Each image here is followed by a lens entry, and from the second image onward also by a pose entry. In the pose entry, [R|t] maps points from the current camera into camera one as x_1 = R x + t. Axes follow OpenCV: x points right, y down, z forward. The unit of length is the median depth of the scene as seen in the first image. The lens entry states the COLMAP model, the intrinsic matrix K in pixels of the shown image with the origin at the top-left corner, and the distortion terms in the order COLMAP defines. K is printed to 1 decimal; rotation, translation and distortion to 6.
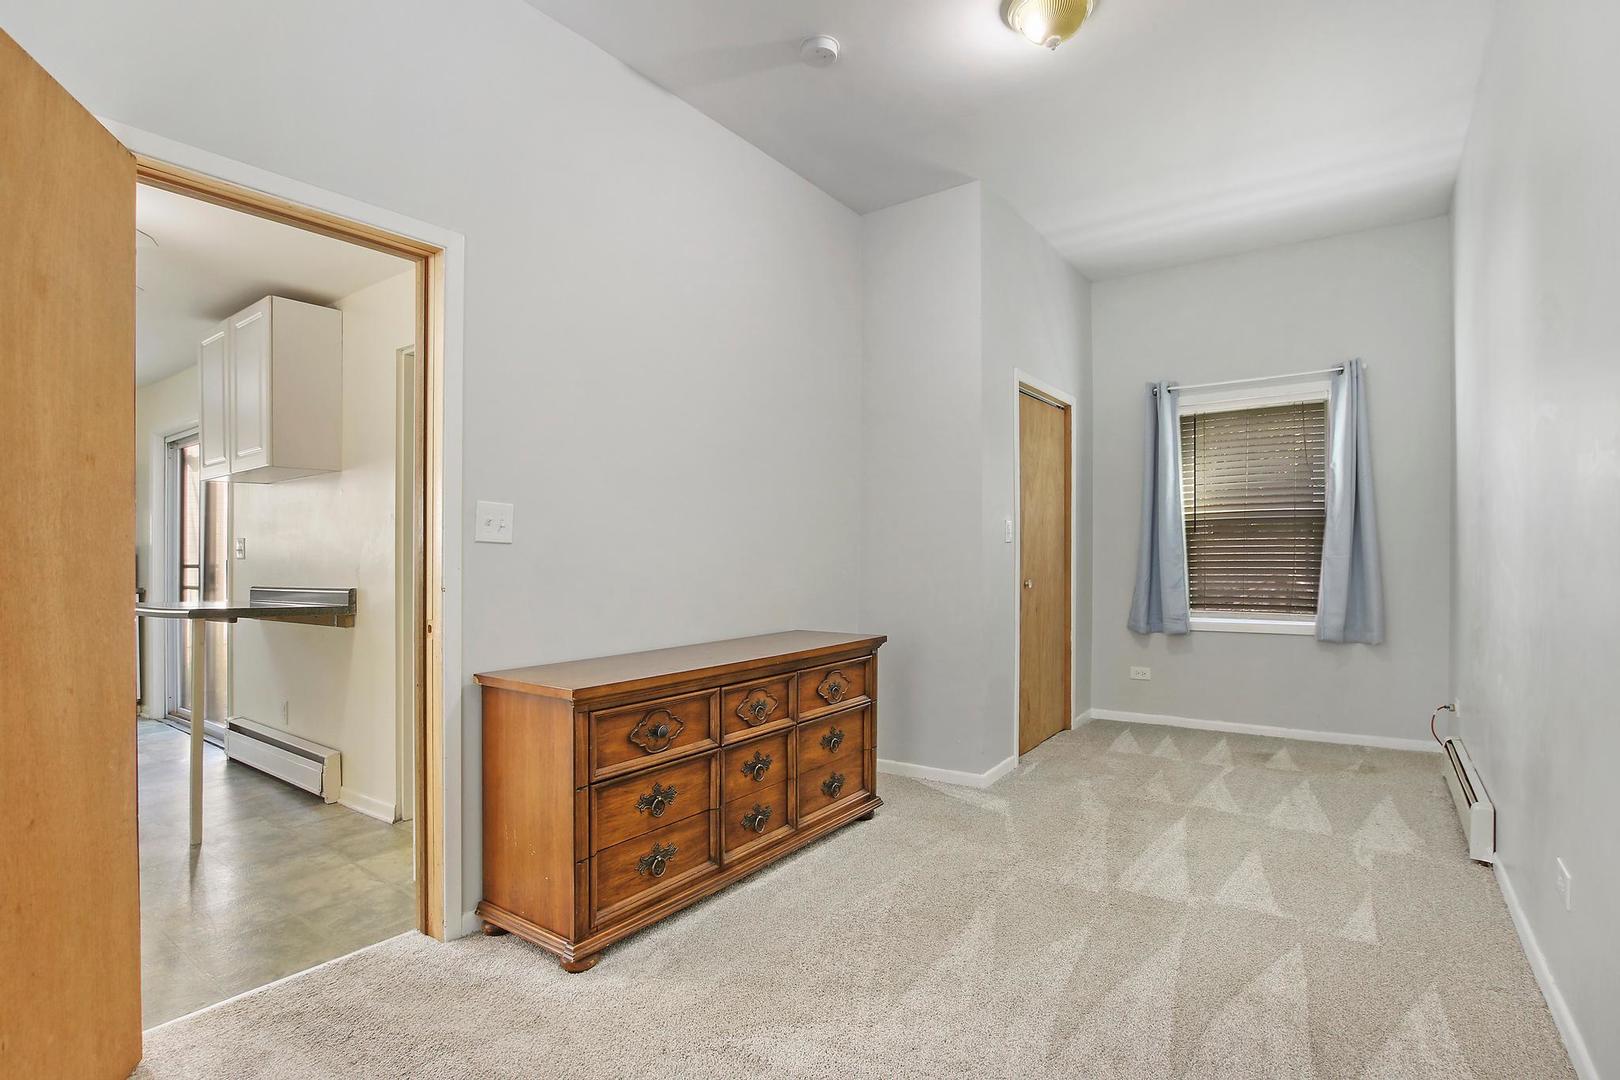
lens RADIAL K [[791.1, 0, 805.8], [0, 791.1, 549.7], [0, 0, 1]] dist [-0.036825, 0.000914]
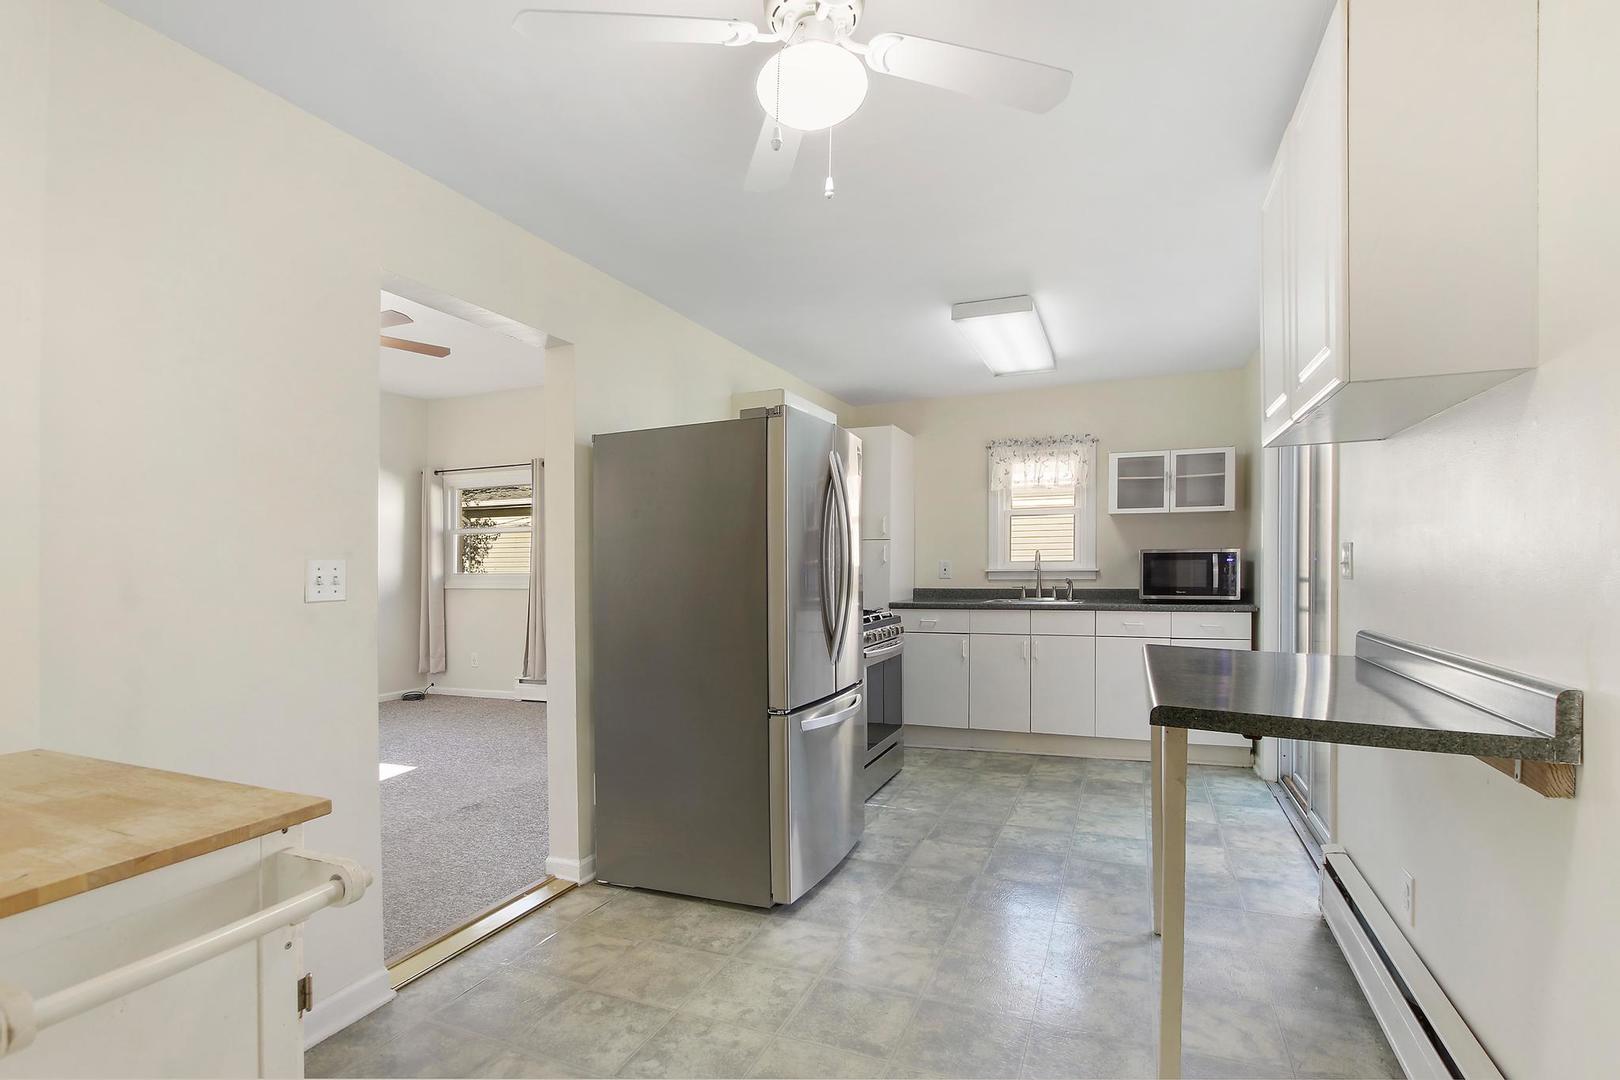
lens RADIAL K [[791.1, 0, 805.8], [0, 791.1, 549.7], [0, 0, 1]] dist [-0.036825, 0.000914]
pose [[0.246503, -0.006100, -0.969123, -0.265613], [0.012834, 0.999913, -0.003029, -0.013086], [0.969057, -0.011691, 0.246560, 0.465489]]
